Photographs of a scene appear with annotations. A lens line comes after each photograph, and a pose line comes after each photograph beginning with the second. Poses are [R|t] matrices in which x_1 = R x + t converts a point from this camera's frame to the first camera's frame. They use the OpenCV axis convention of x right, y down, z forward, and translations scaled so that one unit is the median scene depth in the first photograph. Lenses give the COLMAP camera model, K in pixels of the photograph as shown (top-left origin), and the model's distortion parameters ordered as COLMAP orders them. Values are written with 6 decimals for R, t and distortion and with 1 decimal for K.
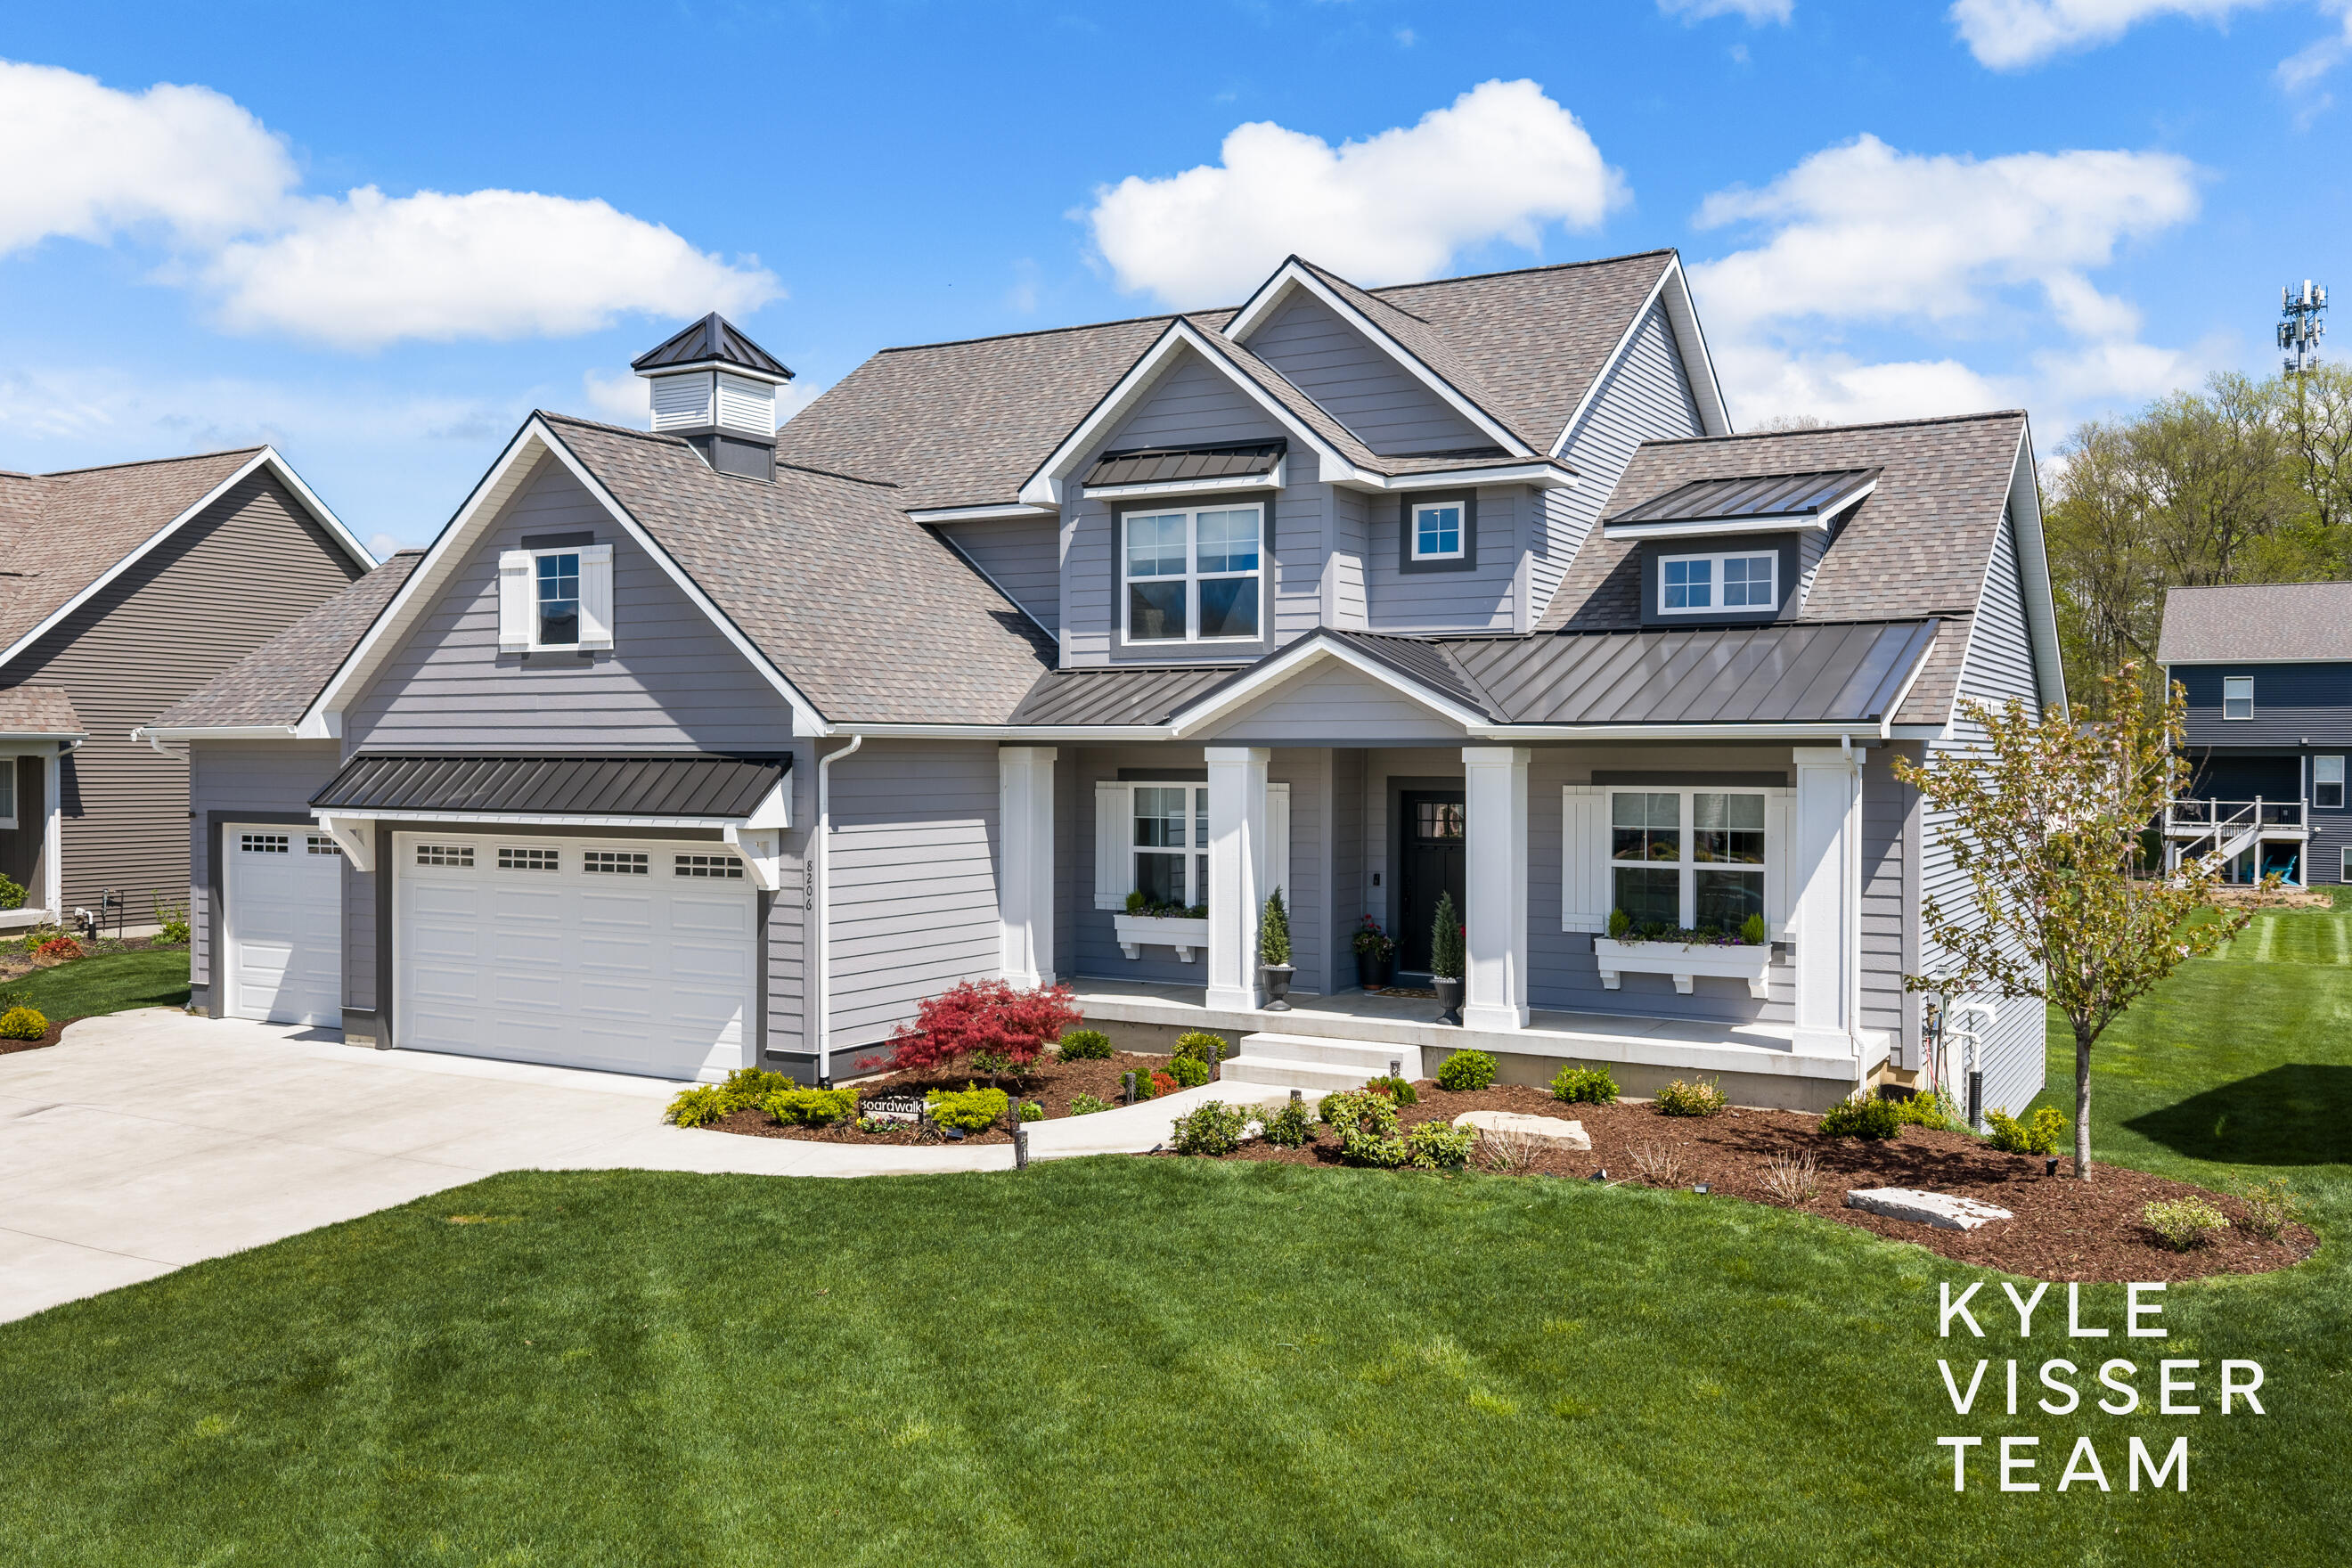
lens RADIAL K [[1960.8, 0, 1176.0], [0, 1960.8, 784.0], [0, 0, 1]] dist [0.048067, -0.088596]
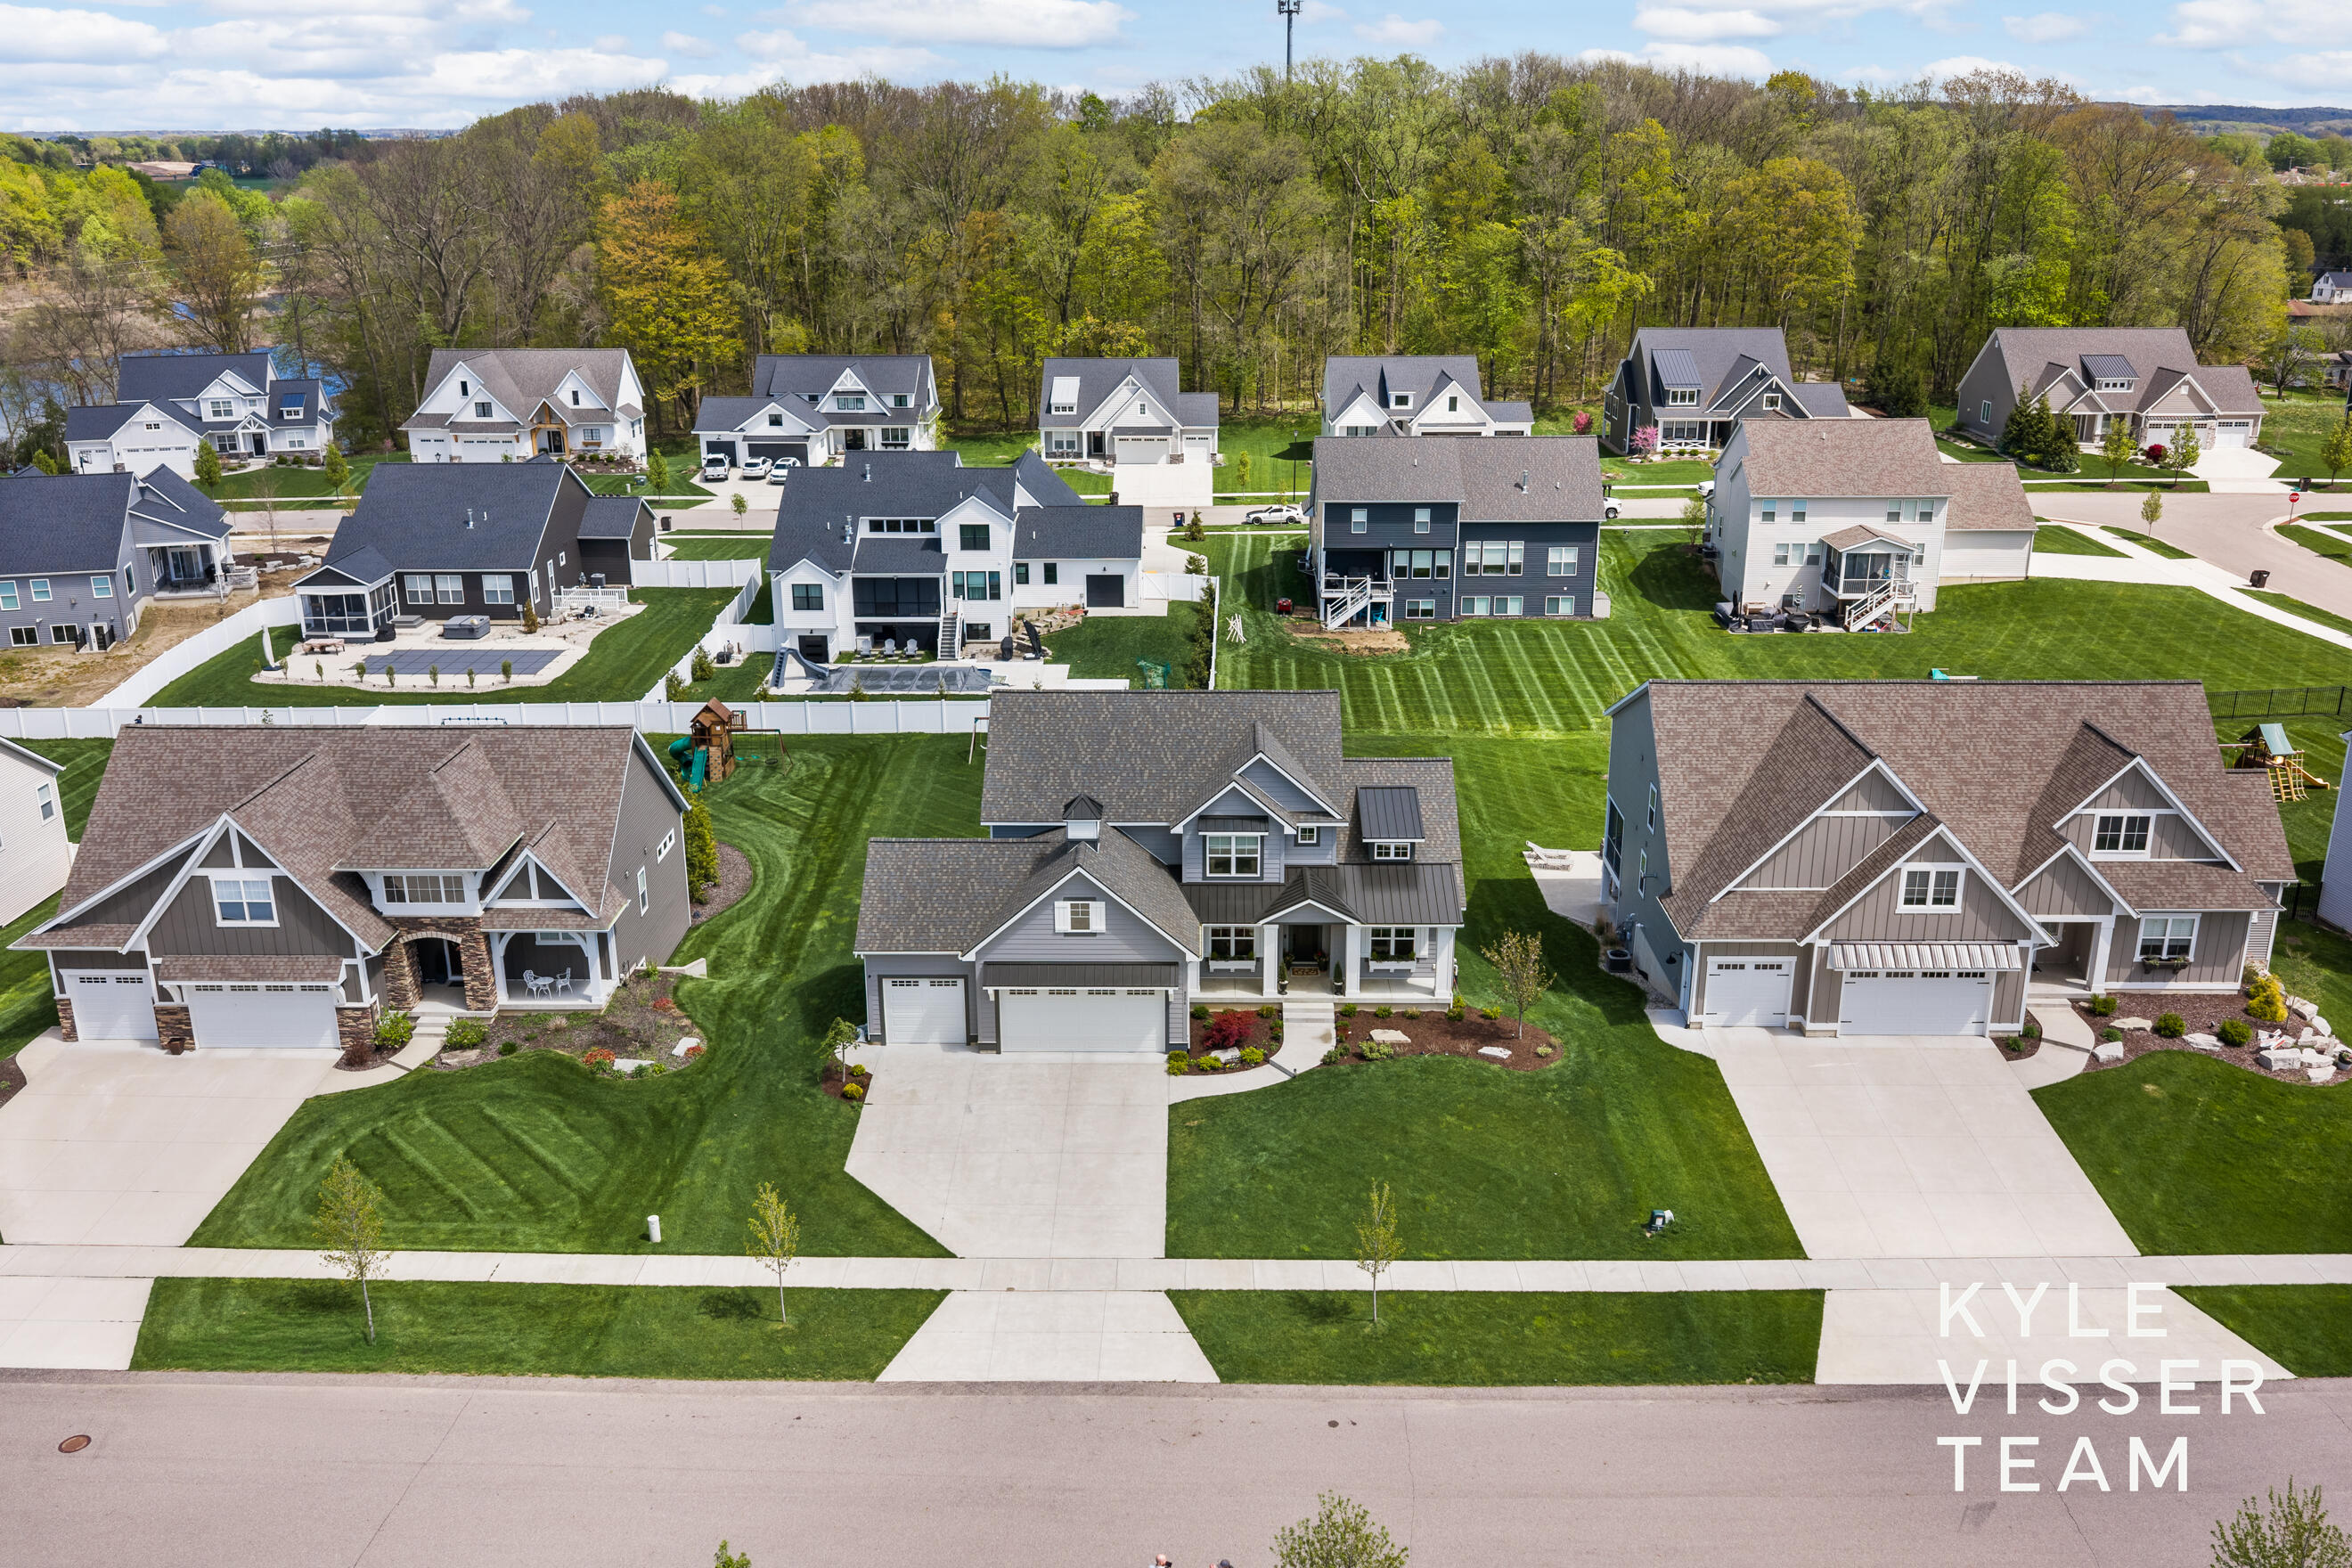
lens RADIAL K [[1927.3, 0, 1219.7], [0, 1927.3, 790.6], [0, 0, 1]] dist [0.045702, -0.096073]
pose [[0.867282, -0.155159, 0.473020, -1.465858], [0.004584, 0.952636, 0.304078, -1.154668], [-0.497796, -0.261554, 0.826915, -1.501719]]
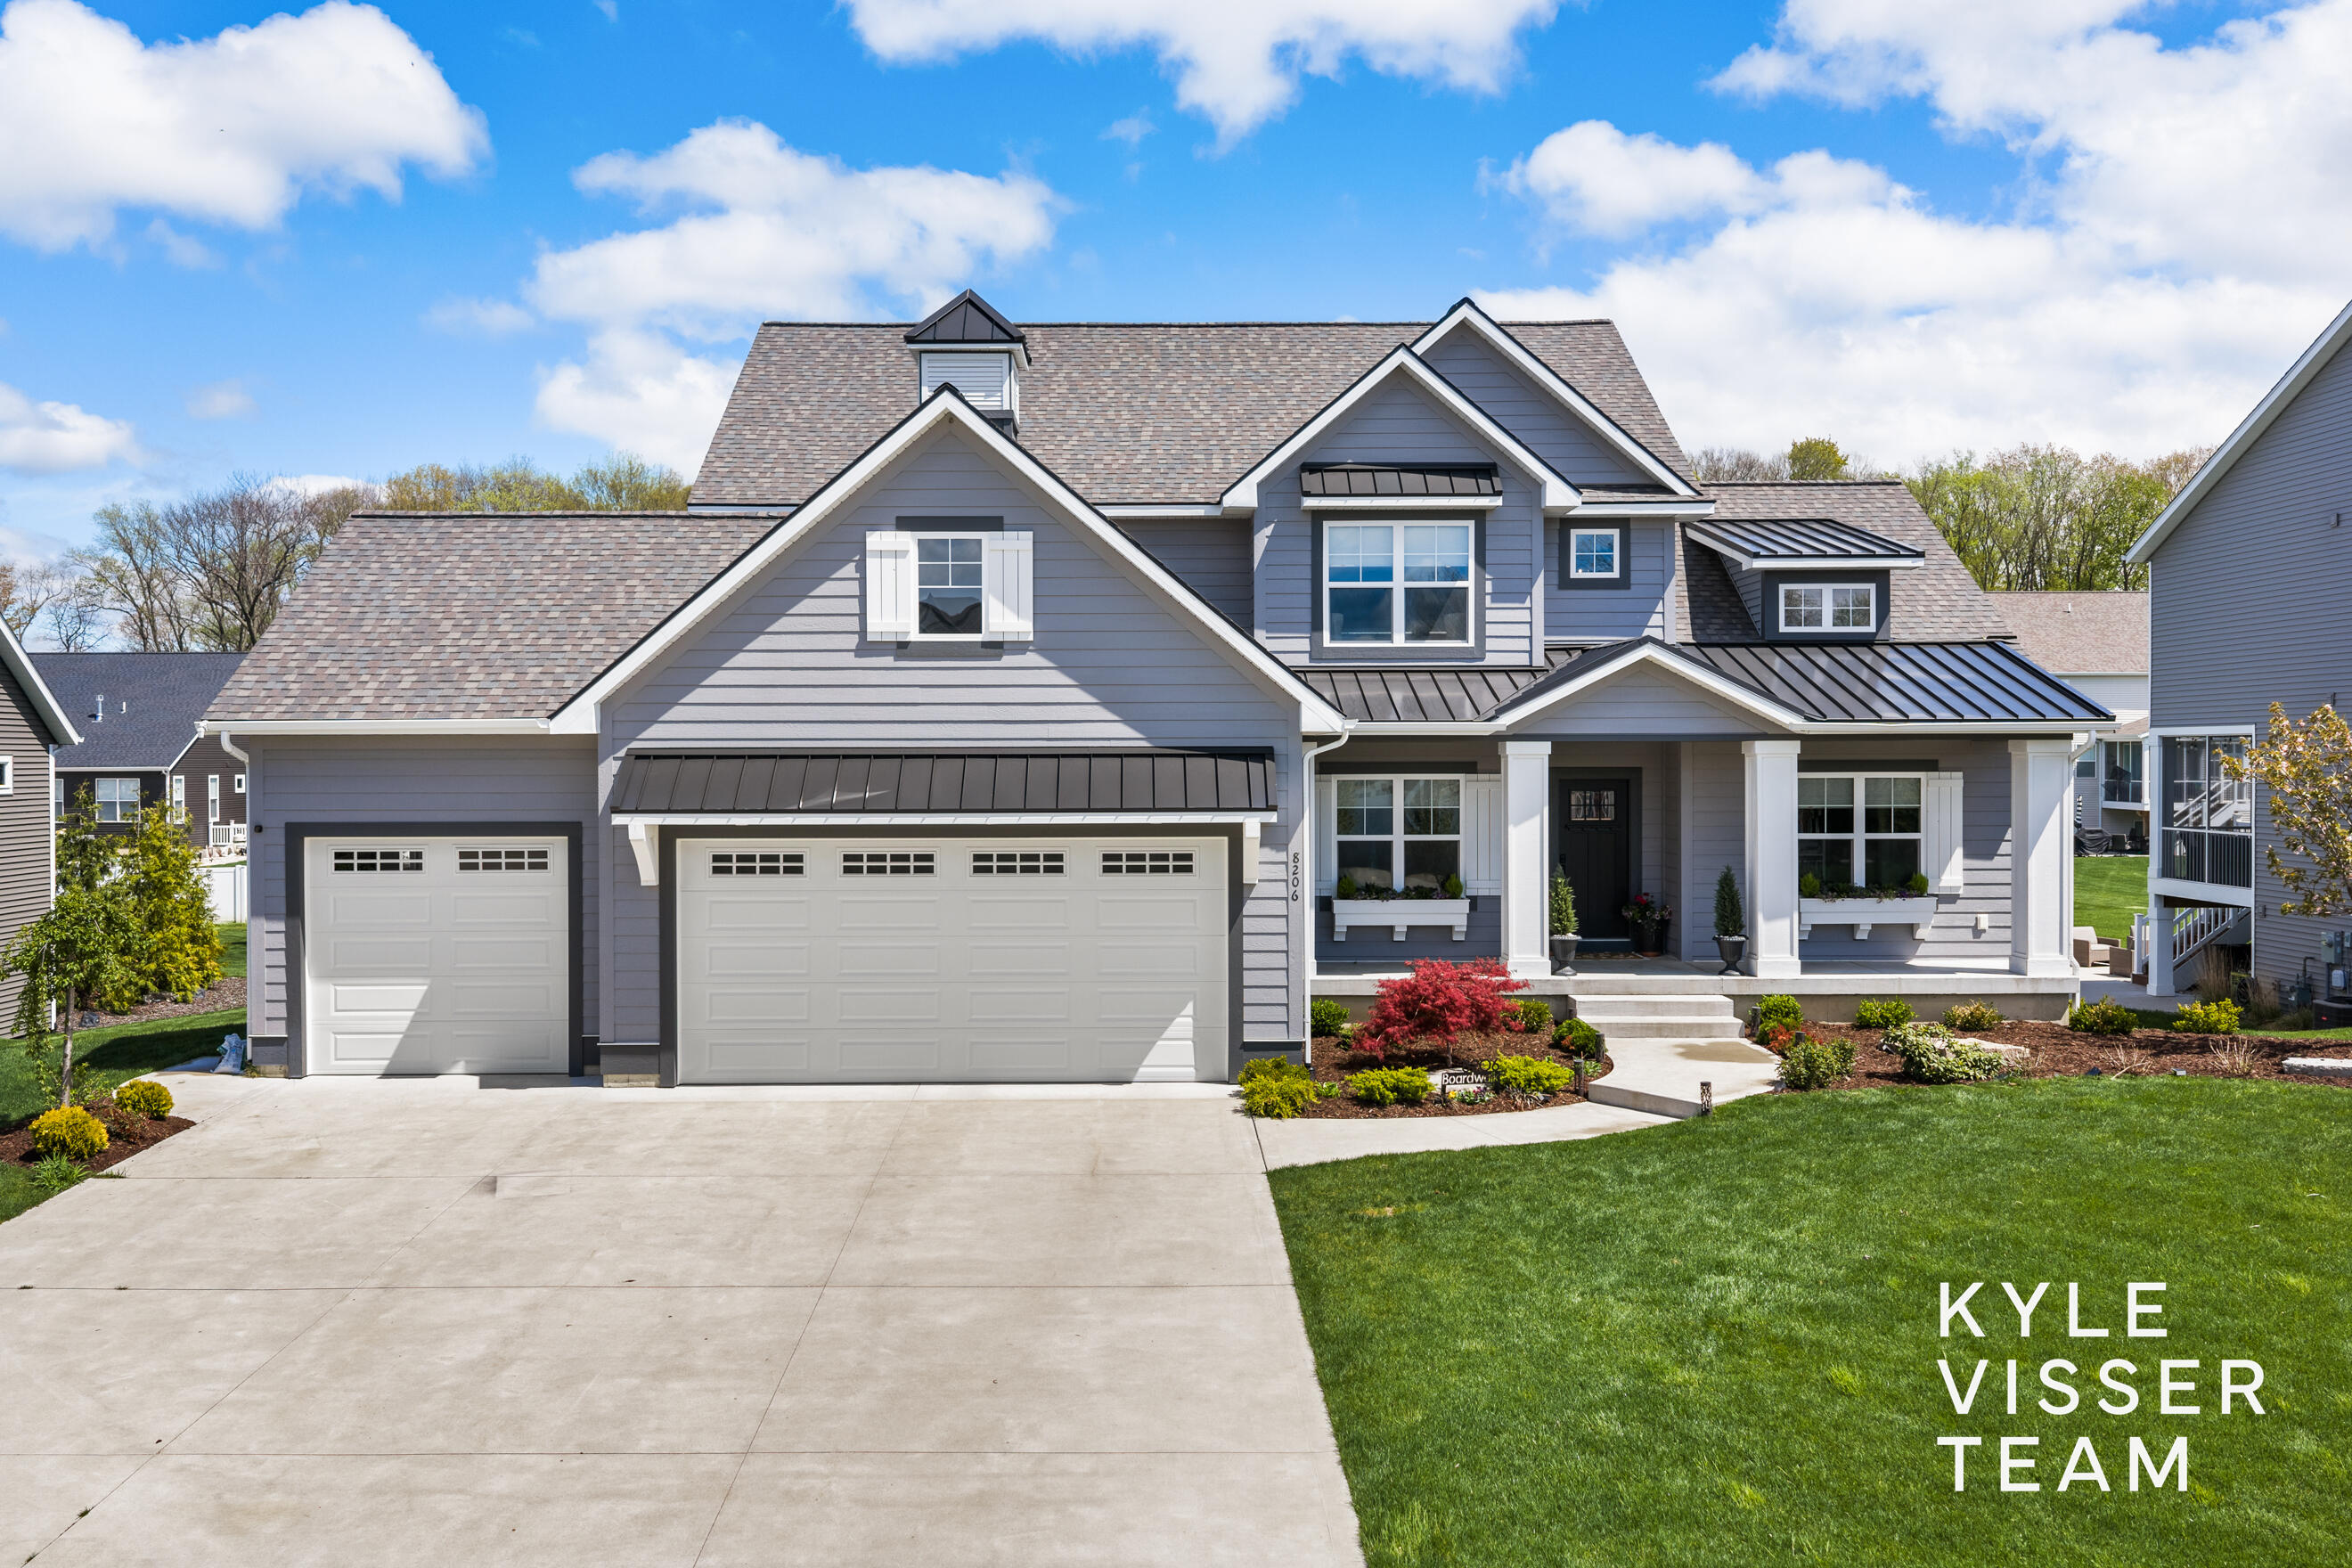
lens RADIAL K [[1960.8, 0, 1176.0], [0, 1960.8, 784.0], [0, 0, 1]] dist [0.048067, -0.088596]
pose [[0.862967, -0.012756, 0.505099, -0.667876], [0.012149, 0.999916, 0.004496, -0.001950], [-0.505113, 0.002257, 0.863050, 0.130860]]
